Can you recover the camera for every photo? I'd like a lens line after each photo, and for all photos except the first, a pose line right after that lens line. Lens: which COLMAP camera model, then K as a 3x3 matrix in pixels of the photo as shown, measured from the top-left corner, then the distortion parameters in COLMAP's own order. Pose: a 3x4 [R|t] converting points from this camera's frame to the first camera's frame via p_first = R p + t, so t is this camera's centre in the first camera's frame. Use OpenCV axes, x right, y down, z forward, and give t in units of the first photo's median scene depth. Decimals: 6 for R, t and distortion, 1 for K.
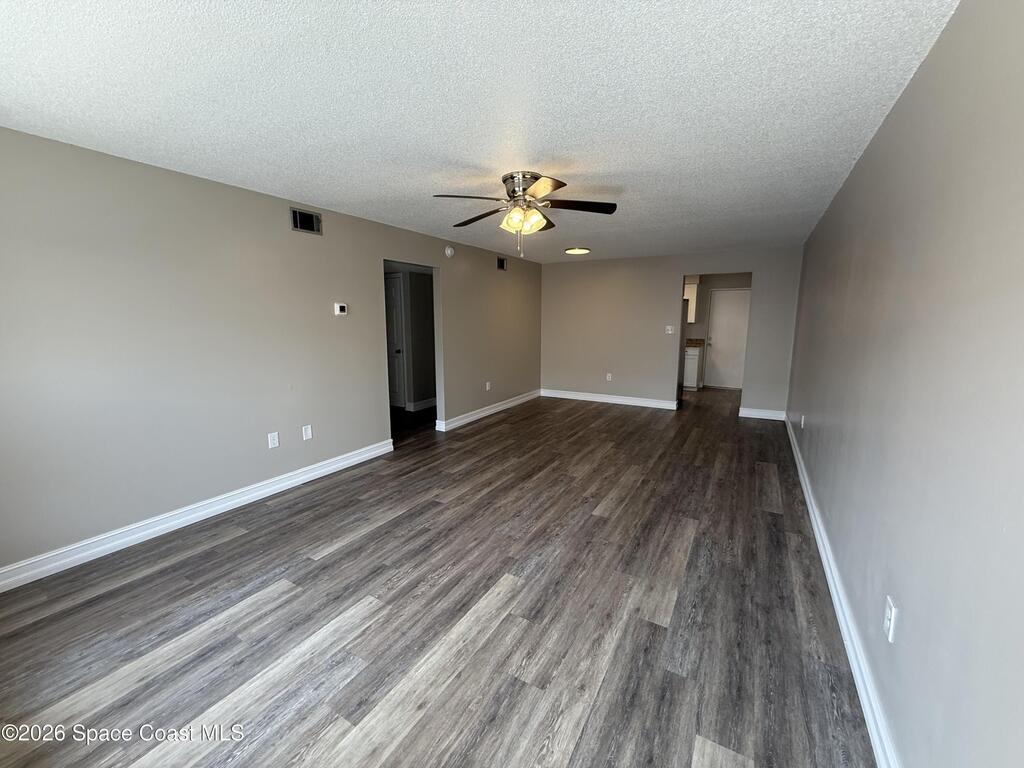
lens RADIAL K [[409.2, 0, 511.3], [0, 409.2, 384.6], [0, 0, 1]] dist [-0.000663, 0.000156]
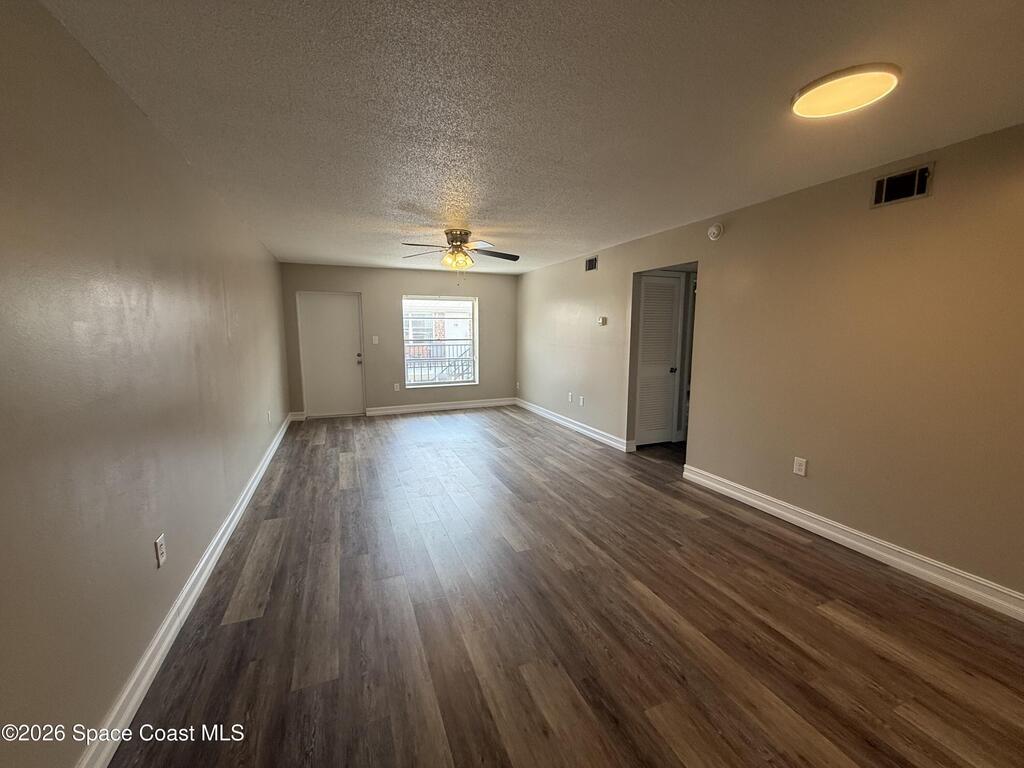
lens RADIAL K [[409.2, 0, 504.0], [0, 409.2, 381.5], [0, 0, 1]] dist [-0.000663, 0.000156]
pose [[-0.611568, 0.102066, -0.784581, 0.855247], [-0.126557, 0.966256, 0.224349, -0.255022], [0.781004, 0.236499, -0.578014, 1.587413]]
